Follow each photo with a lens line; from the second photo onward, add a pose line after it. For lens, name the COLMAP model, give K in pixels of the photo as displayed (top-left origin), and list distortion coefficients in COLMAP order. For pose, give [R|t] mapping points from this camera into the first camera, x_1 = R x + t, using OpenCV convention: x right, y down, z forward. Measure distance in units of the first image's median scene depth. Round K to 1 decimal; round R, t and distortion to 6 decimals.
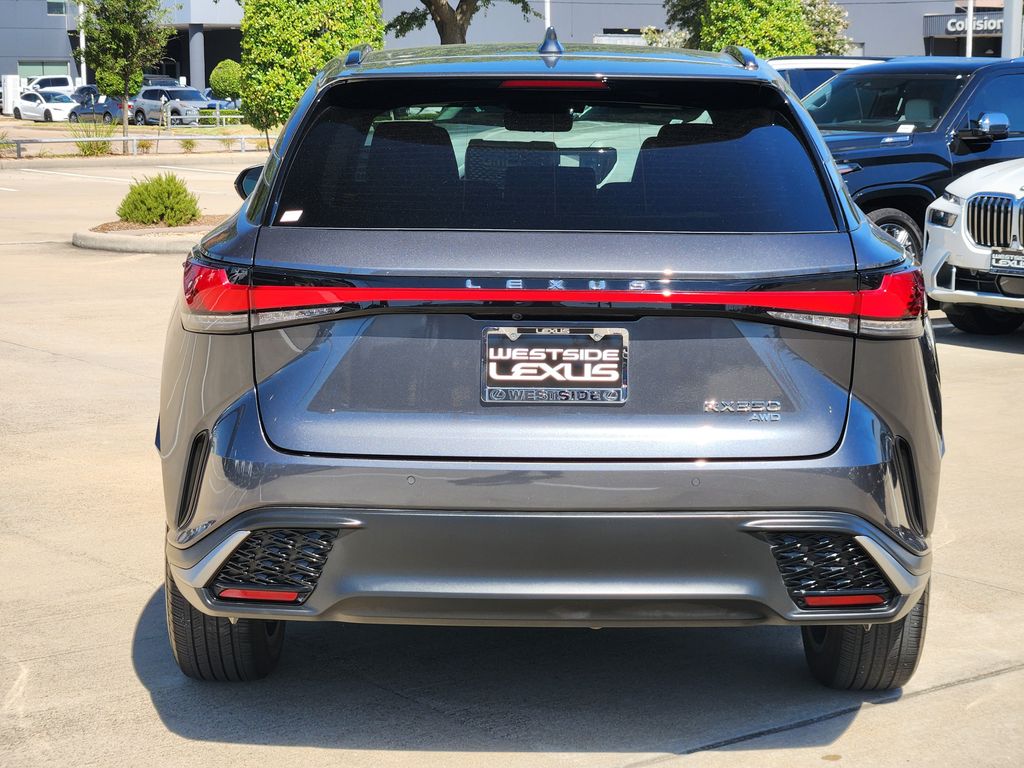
lens RADIAL K [[1833.3, 0, 484.7], [0, 1833.3, 420.9], [0, 0, 1]] dist [0.007305, 0.000000]
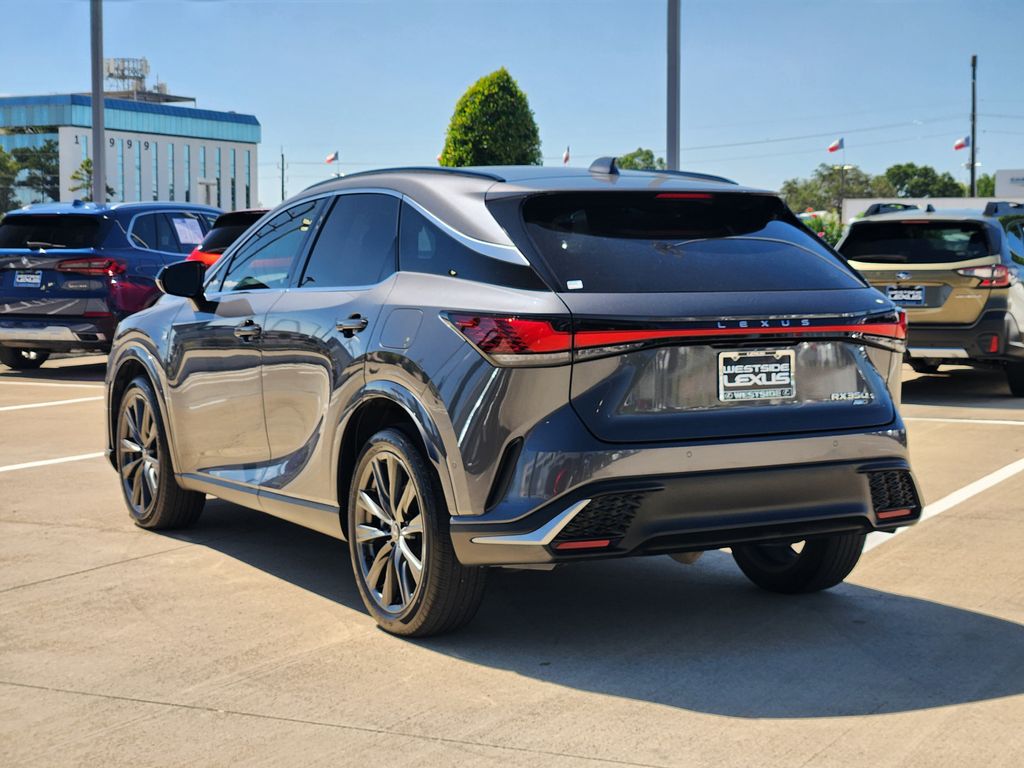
lens RADIAL K [[1833.3, 0, 520.6], [0, 1833.3, 381.8], [0, 0, 1]] dist [0.007305, 0.000000]
pose [[0.854874, -0.045229, 0.516861, -0.928938], [0.081865, 0.995473, -0.048292, 0.033790], [-0.512337, 0.083596, 0.854706, -0.234377]]
